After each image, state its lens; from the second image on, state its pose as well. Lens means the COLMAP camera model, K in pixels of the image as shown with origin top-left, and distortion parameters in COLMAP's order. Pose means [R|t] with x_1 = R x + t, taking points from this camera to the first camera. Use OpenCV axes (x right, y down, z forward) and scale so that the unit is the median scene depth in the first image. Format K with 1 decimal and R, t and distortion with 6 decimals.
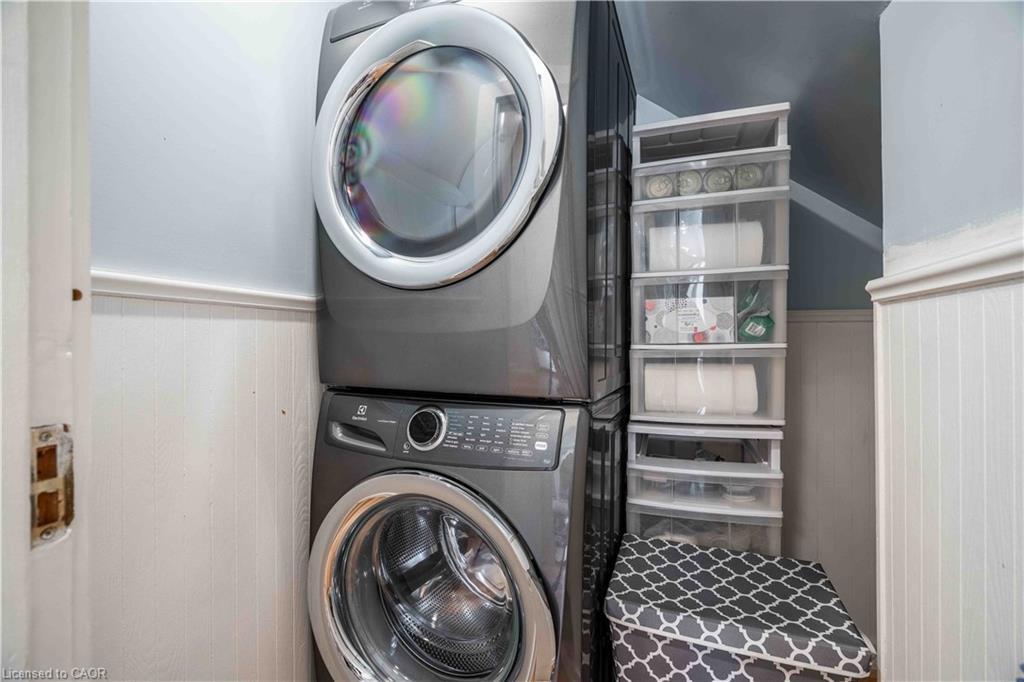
lens RADIAL K [[471.0, 0, 512.0], [0, 471.0, 341.0], [0, 0, 1]] dist [-0.009677, 0.000367]
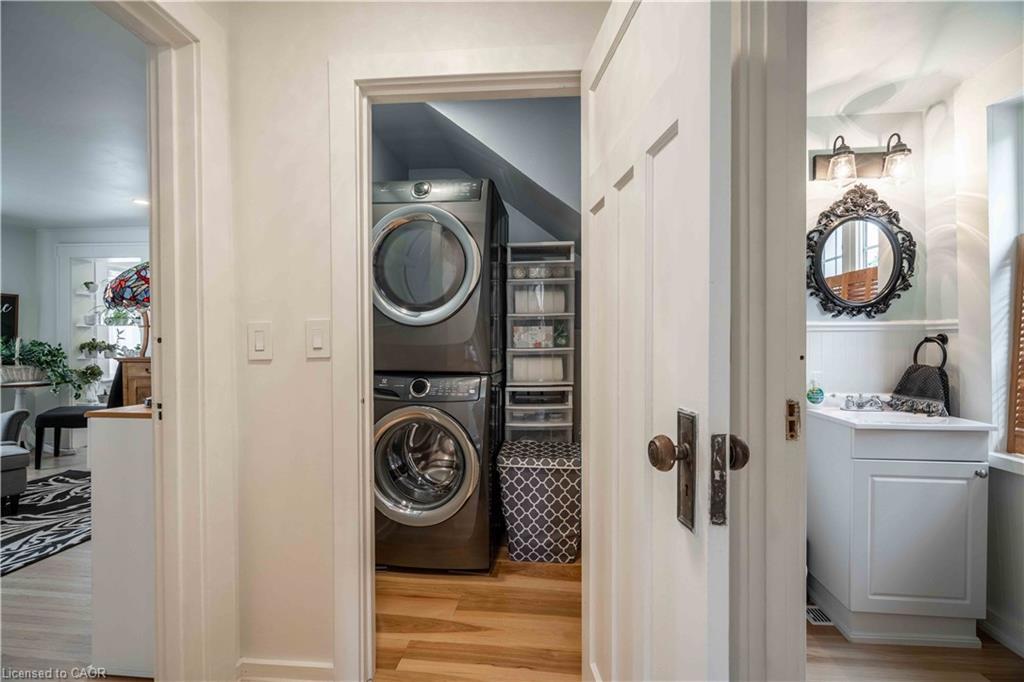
lens RADIAL K [[467.7, 0, 512.0], [0, 467.7, 341.0], [0, 0, 1]] dist [-0.000763, -0.000311]
pose [[0.964683, -0.005215, 0.263361, -0.281093], [0.002861, 0.999952, 0.009322, -0.047378], [-0.263398, -0.008240, 0.964652, -1.044971]]
